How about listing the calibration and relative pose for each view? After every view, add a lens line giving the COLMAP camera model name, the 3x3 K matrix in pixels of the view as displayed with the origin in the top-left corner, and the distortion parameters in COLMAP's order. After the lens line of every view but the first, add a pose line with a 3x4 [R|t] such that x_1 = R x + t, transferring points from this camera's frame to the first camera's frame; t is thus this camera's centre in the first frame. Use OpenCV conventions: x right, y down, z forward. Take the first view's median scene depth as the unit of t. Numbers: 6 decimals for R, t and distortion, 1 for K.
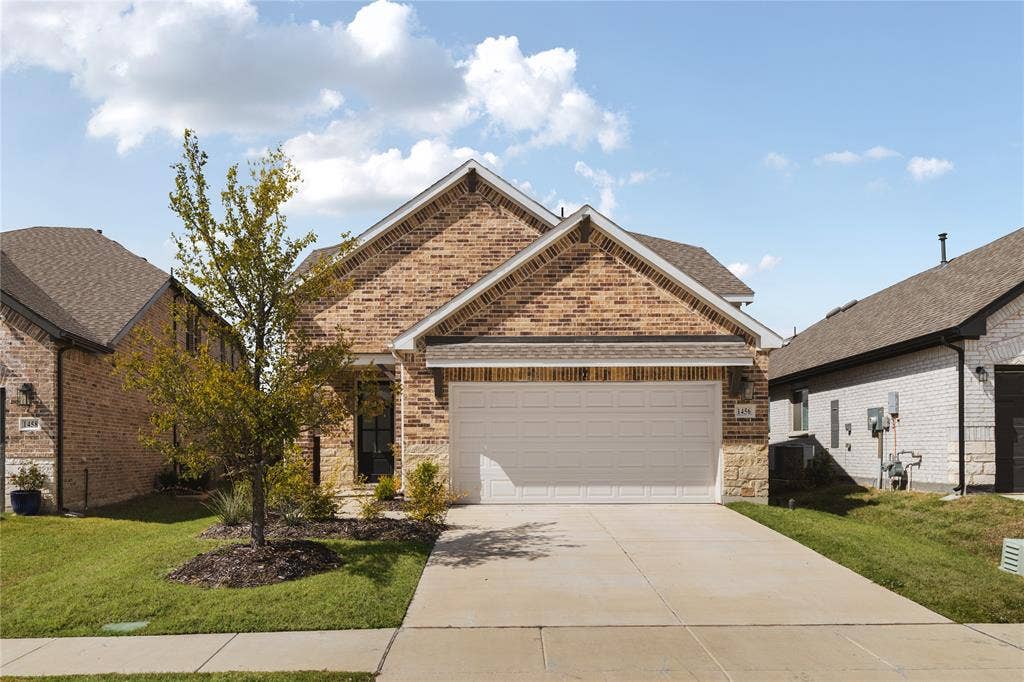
lens RADIAL K [[449.0, 0, 531.5], [0, 449.0, 351.7], [0, 0, 1]] dist [0.000064, 0.000079]
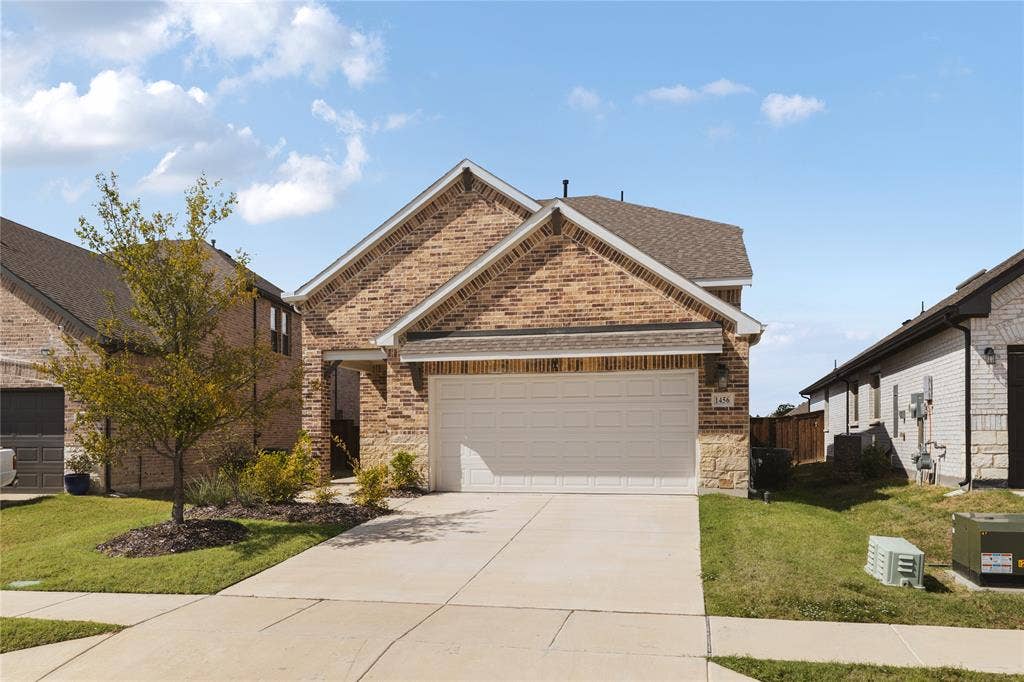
lens RADIAL K [[446.4, 0, 512.0], [0, 446.4, 341.0], [0, 0, 1]] dist [-0.000612, -0.000259]
pose [[0.990790, -0.028575, -0.132358, 0.151286], [0.028415, 0.999591, -0.003098, -0.004036], [0.132392, -0.000691, 0.991197, -0.010185]]
